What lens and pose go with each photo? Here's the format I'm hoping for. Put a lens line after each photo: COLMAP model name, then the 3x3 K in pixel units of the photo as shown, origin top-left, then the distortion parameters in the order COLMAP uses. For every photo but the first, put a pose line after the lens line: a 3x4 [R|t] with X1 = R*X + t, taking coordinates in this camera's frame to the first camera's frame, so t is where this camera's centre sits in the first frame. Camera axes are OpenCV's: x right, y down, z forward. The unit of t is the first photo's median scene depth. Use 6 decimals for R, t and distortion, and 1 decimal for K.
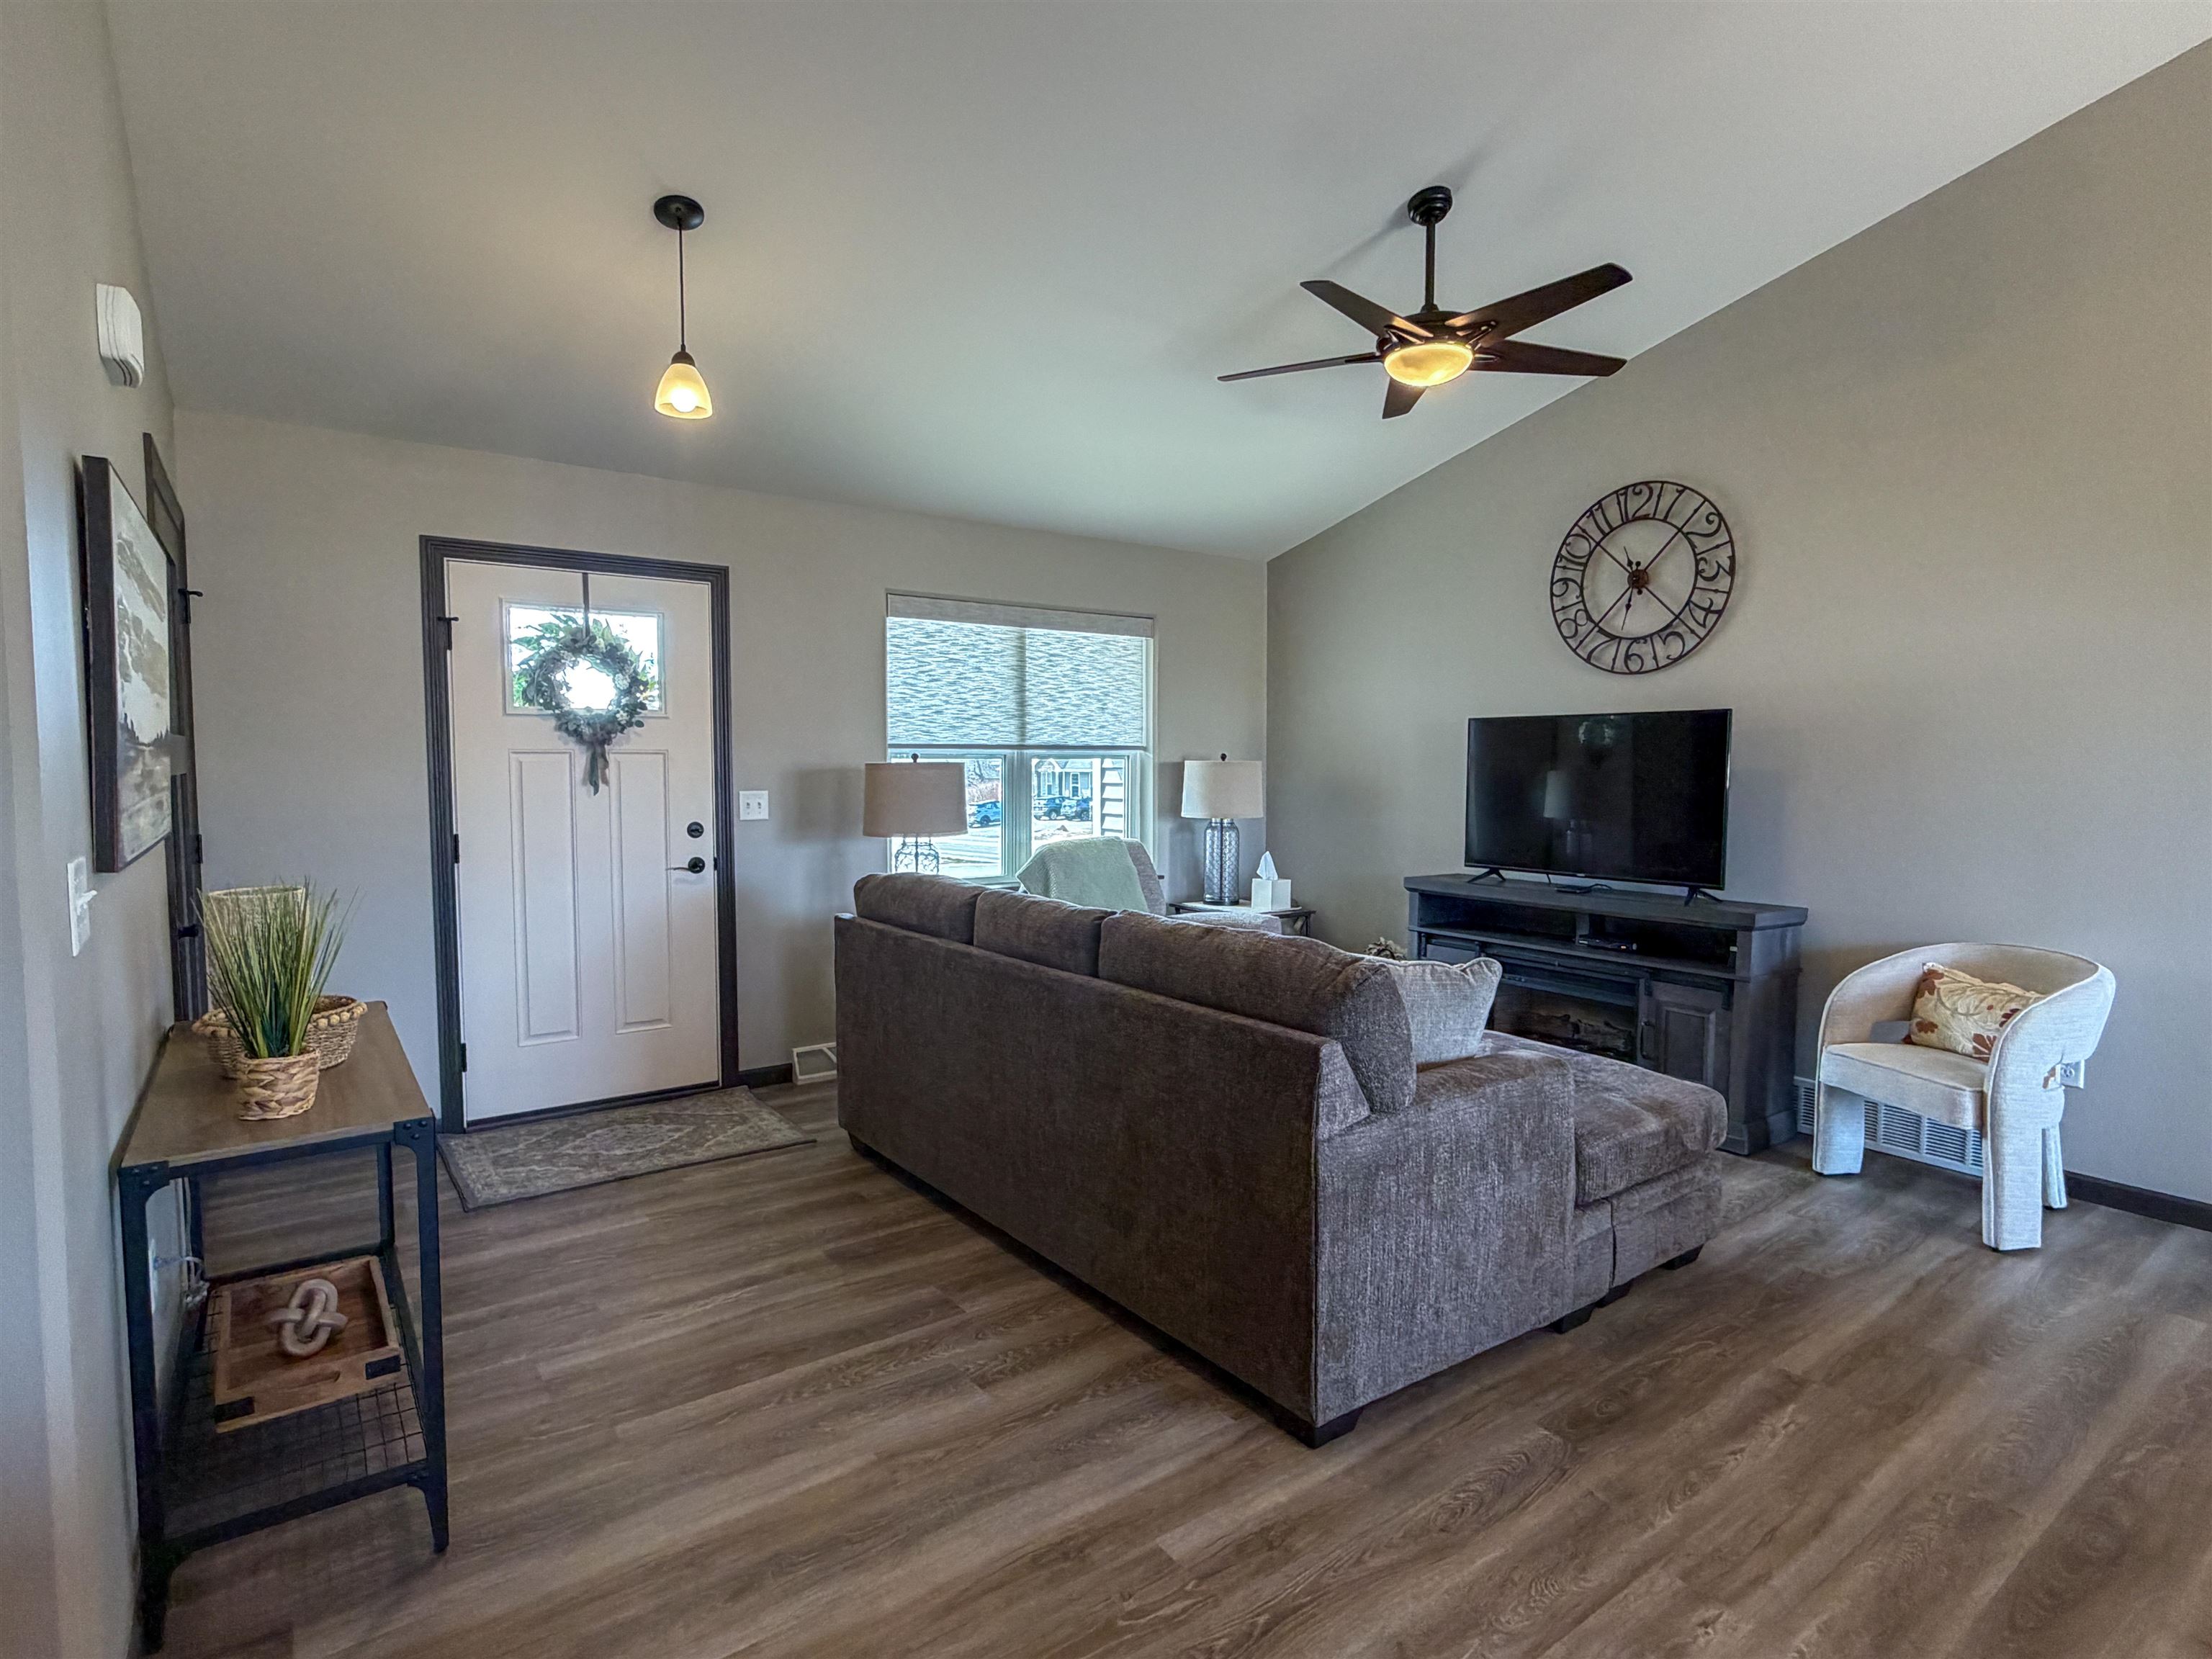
lens RADIAL K [[1135.8, 0, 1093.8], [0, 1135.8, 829.5], [0, 0, 1]] dist [-0.000838, -0.000095]
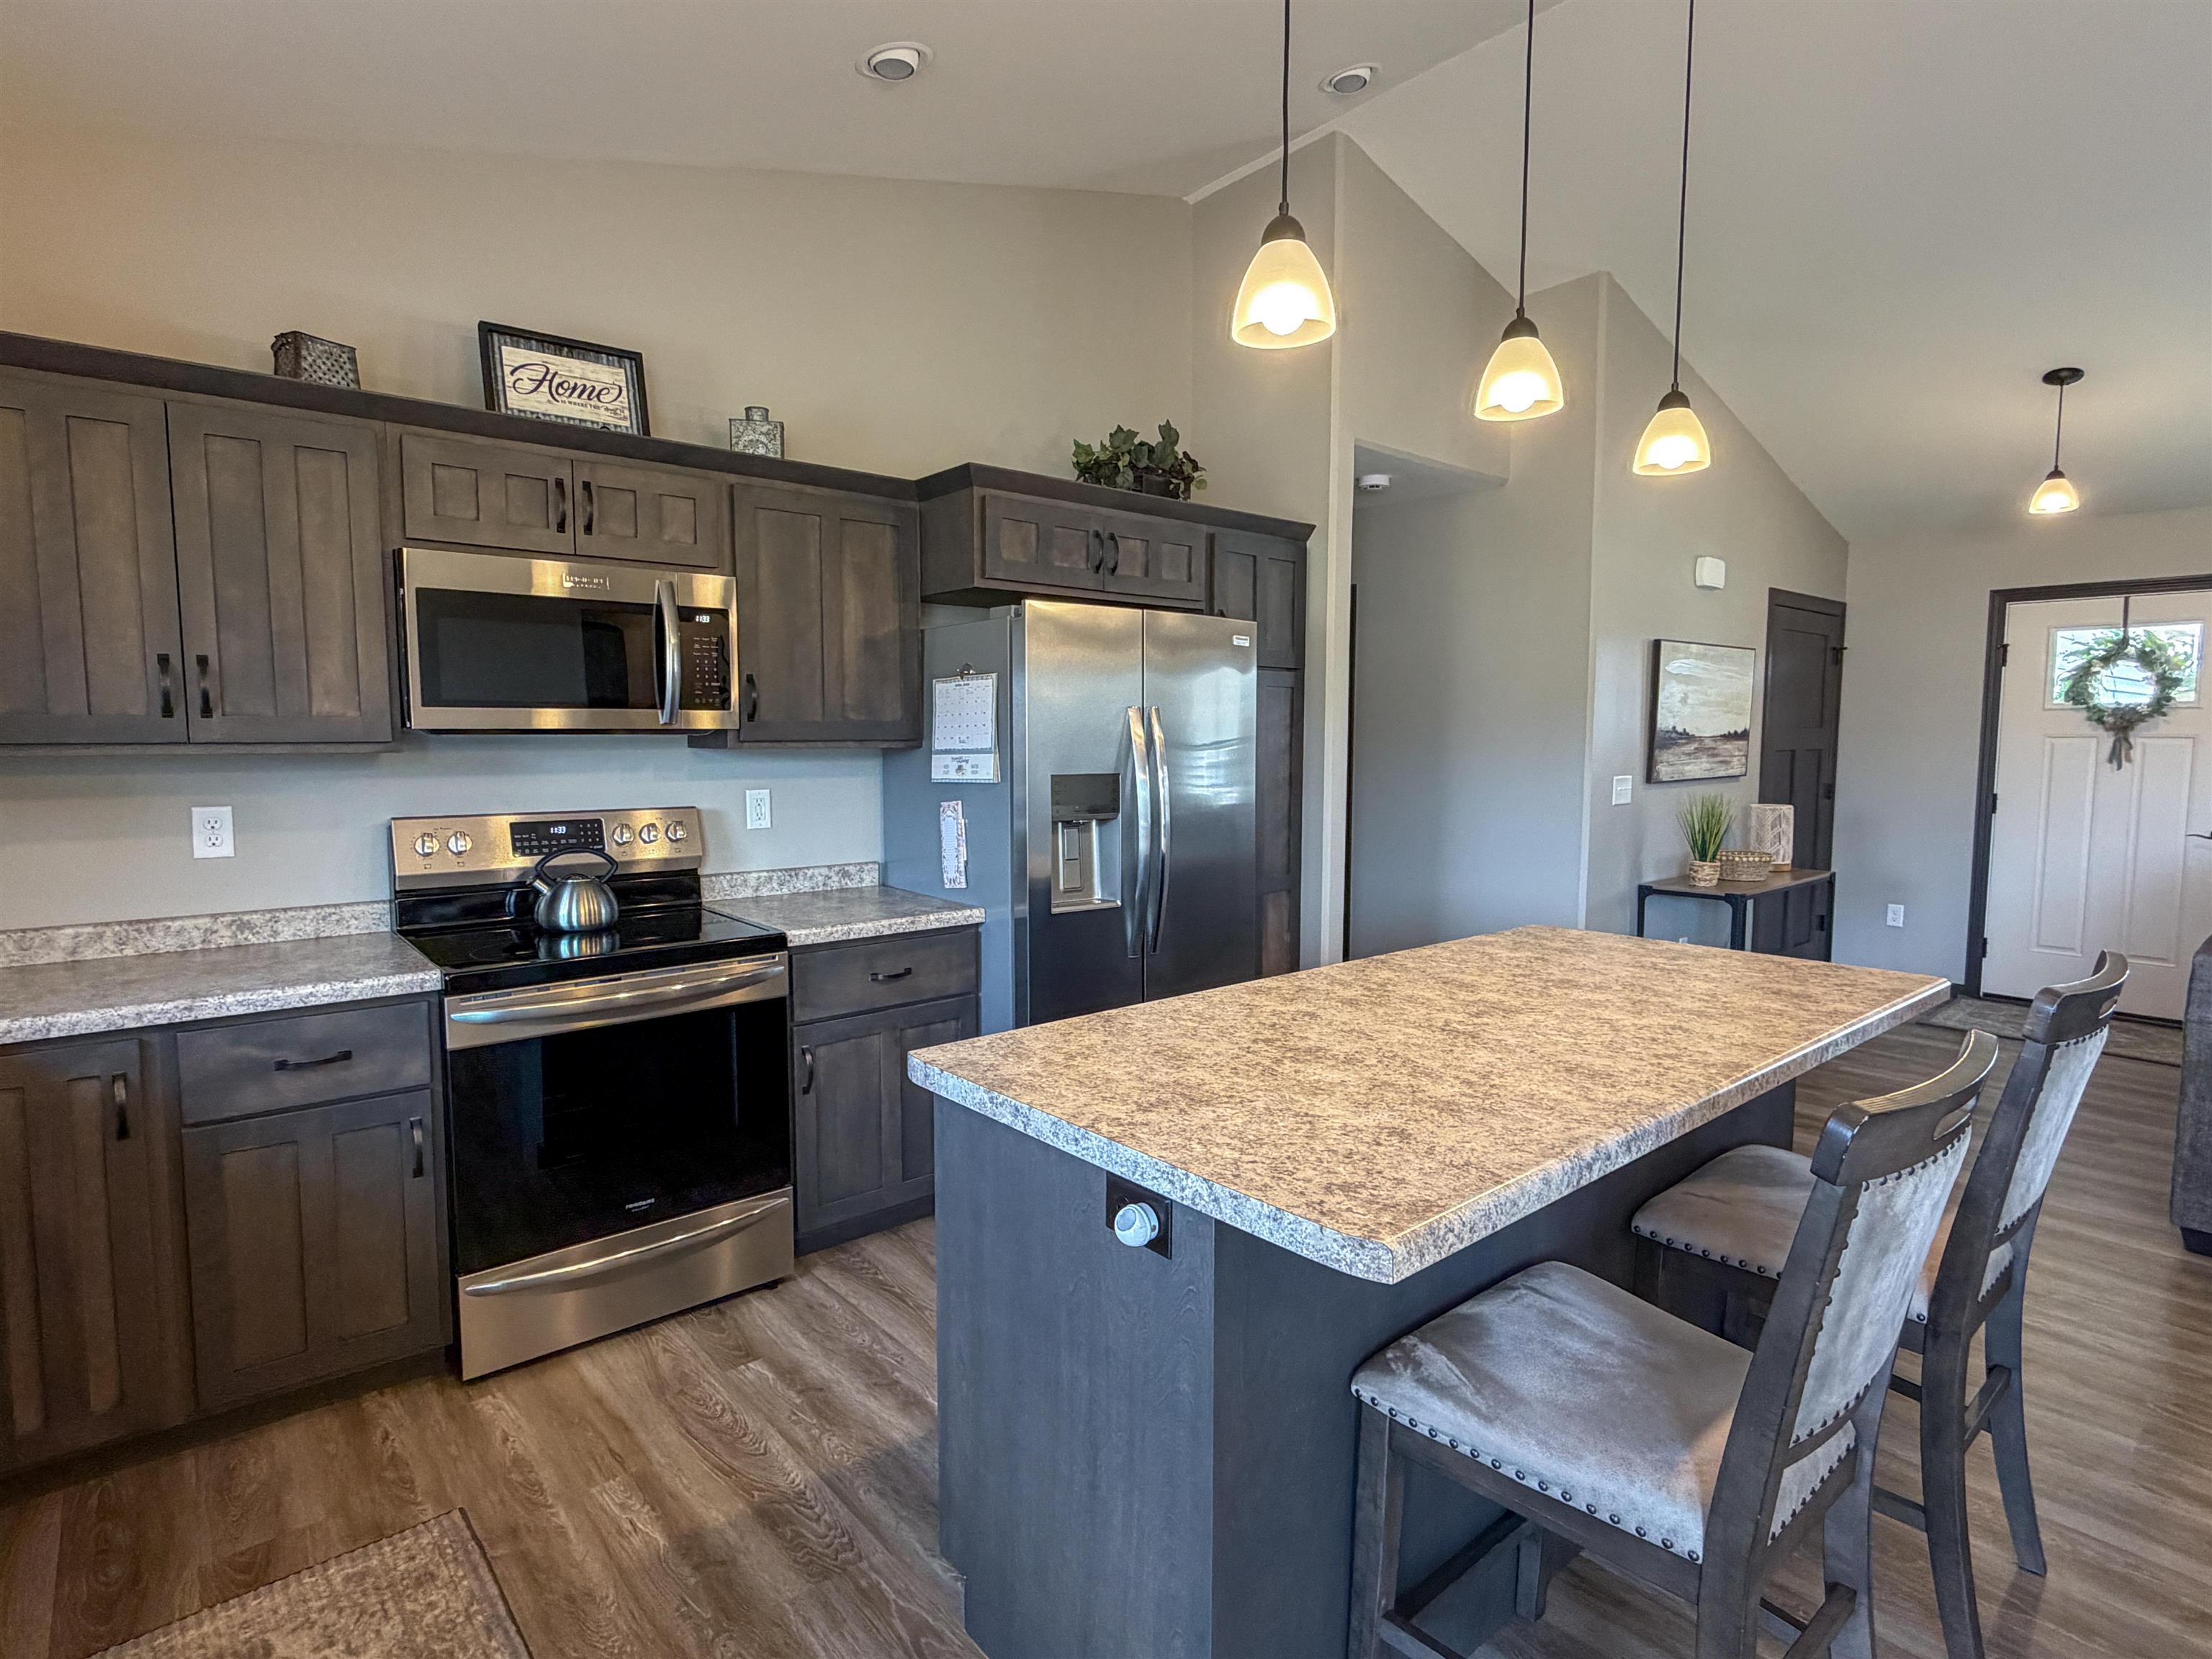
lens RADIAL K [[1145.1, 0, 1109.3], [0, 1145.1, 831.9], [0, 0, 1]] dist [0.001859, 0.000535]
pose [[0.084088, 0.083578, -0.992947, 0.738842], [-0.061126, 0.995032, 0.078577, 0.006431], [0.994582, 0.054087, 0.088779, -0.234645]]
